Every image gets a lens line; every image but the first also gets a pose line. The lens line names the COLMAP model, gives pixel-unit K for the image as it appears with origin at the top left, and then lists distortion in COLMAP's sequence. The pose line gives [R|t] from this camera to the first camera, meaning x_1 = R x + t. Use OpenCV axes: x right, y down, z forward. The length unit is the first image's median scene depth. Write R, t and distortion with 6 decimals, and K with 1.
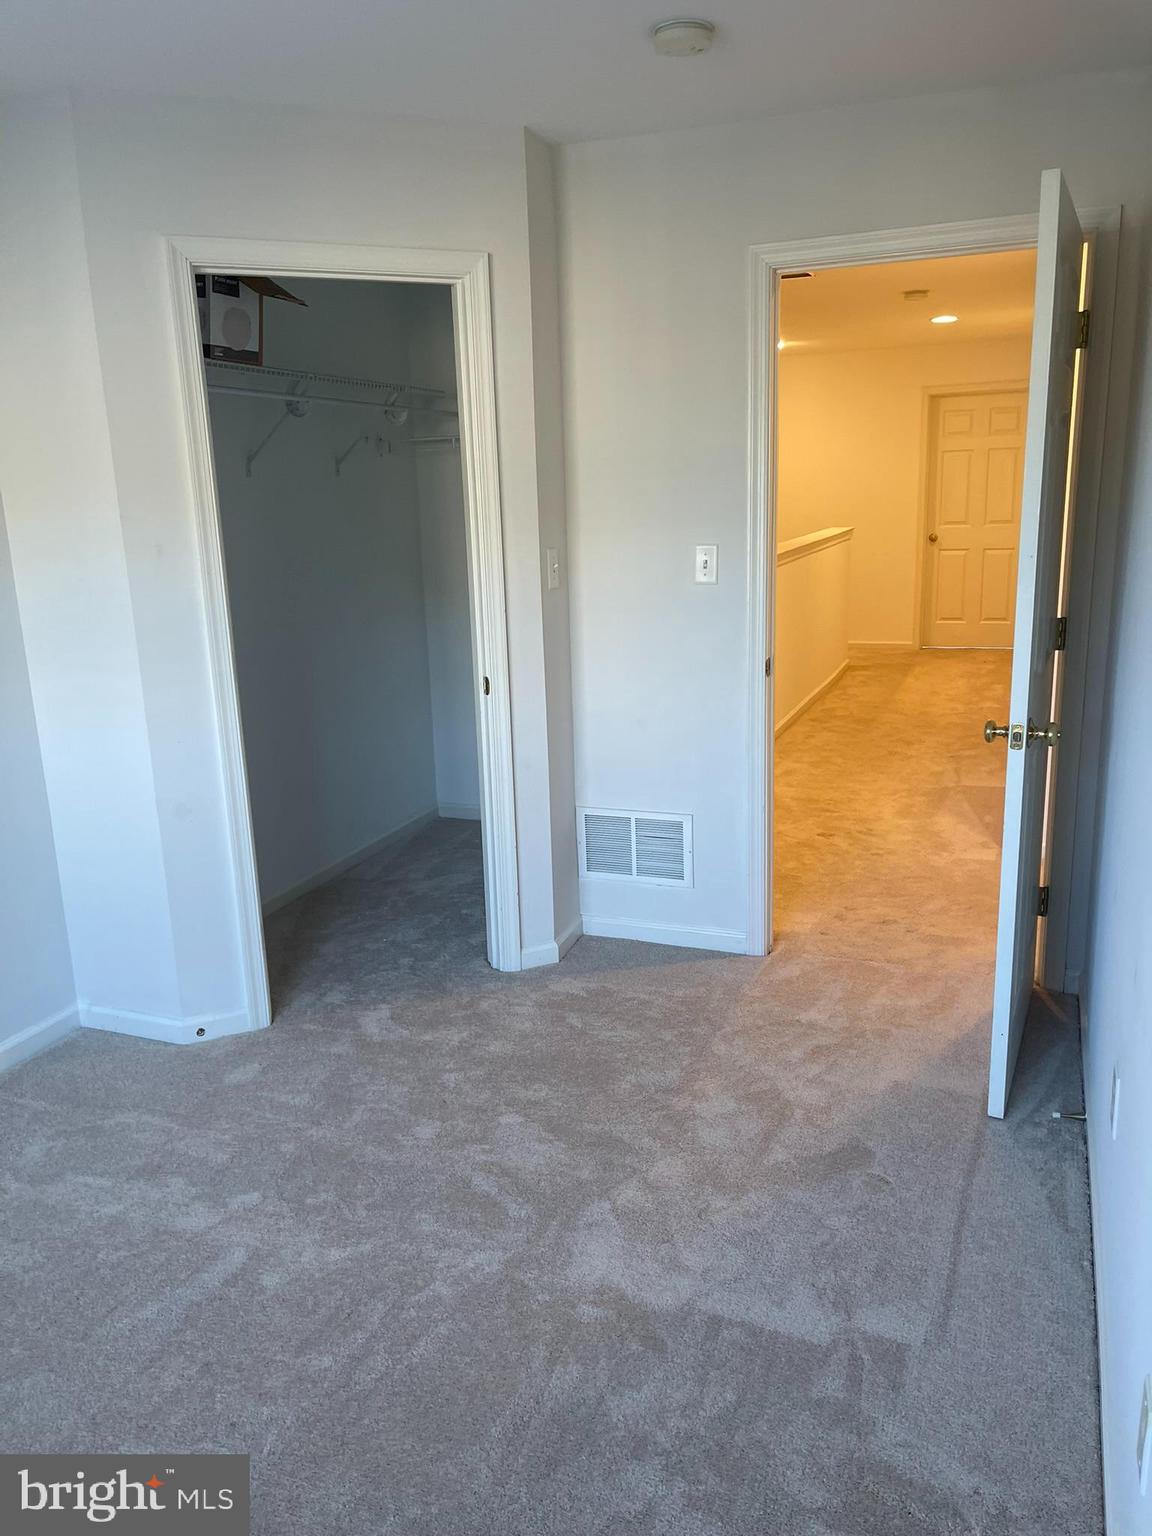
lens RADIAL K [[1145.8, 0, 573.3], [0, 1145.8, 751.8], [0, 0, 1]] dist [0.060128, -0.076829]
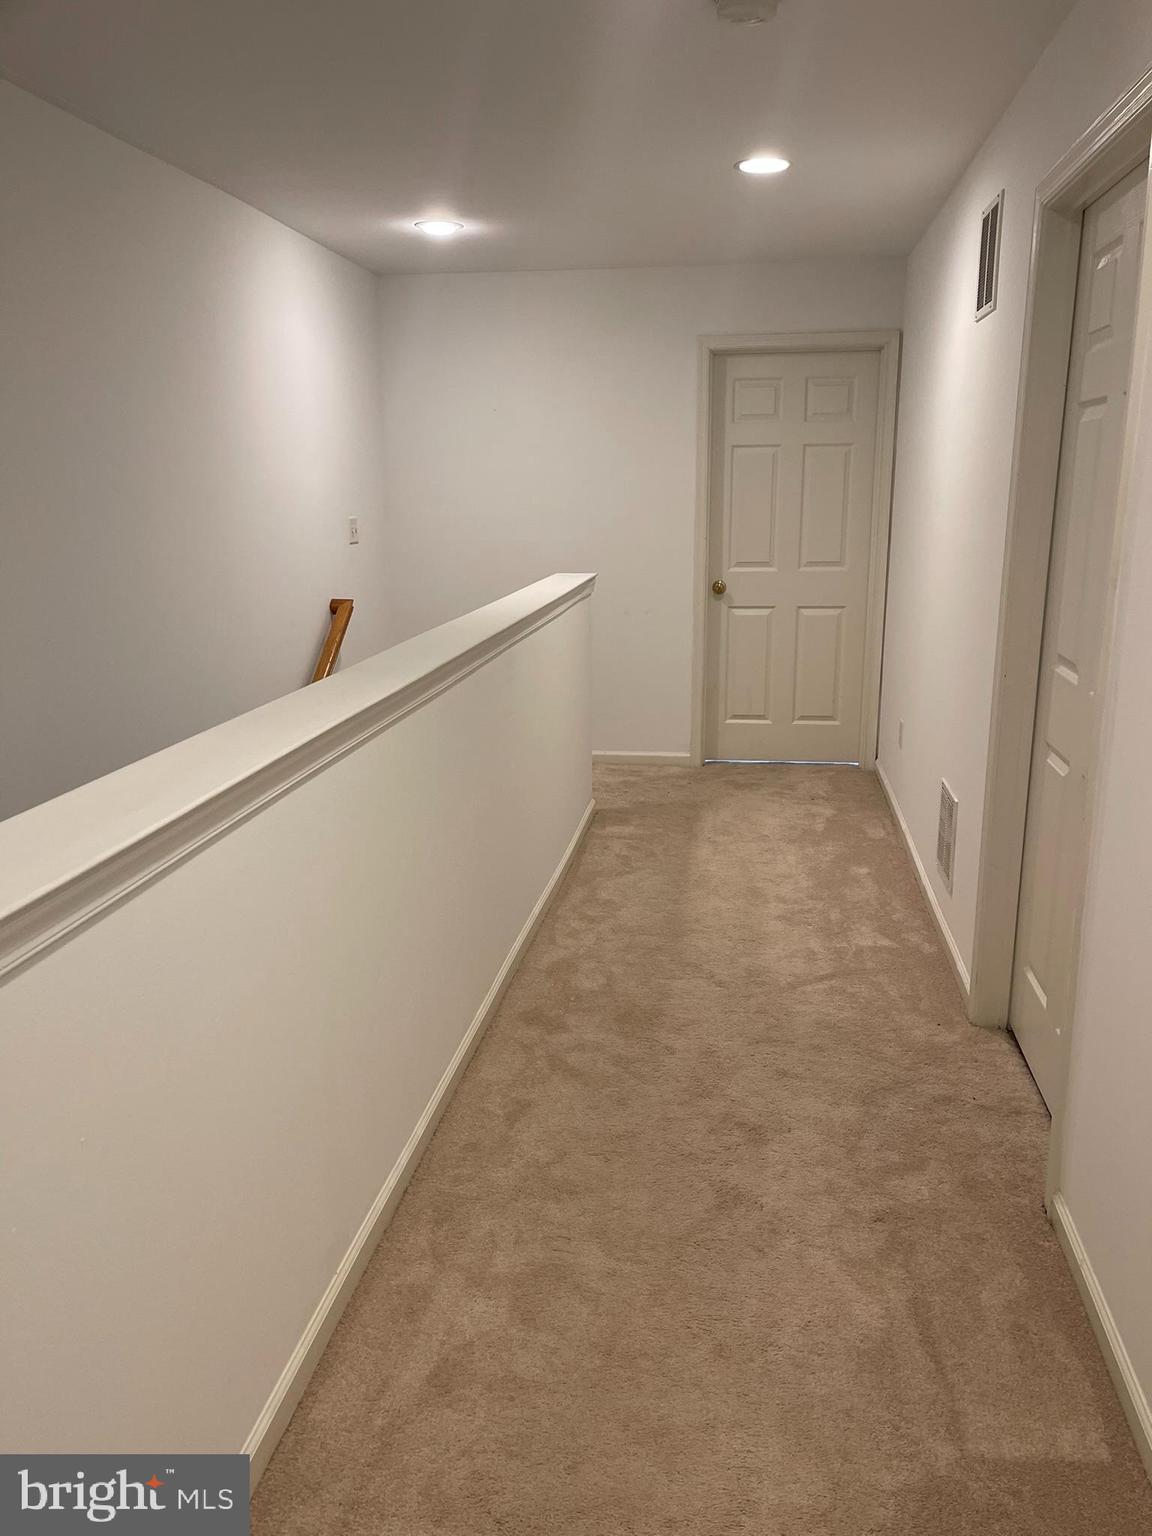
lens RADIAL K [[1145.8, 0, 575.7], [0, 1145.8, 774.9], [0, 0, 1]] dist [0.060128, -0.076829]
pose [[0.973885, -0.031651, 0.224827, 0.095735], [0.029146, 0.999471, 0.014451, -0.096462], [-0.225165, -0.007520, 0.974292, 0.417241]]
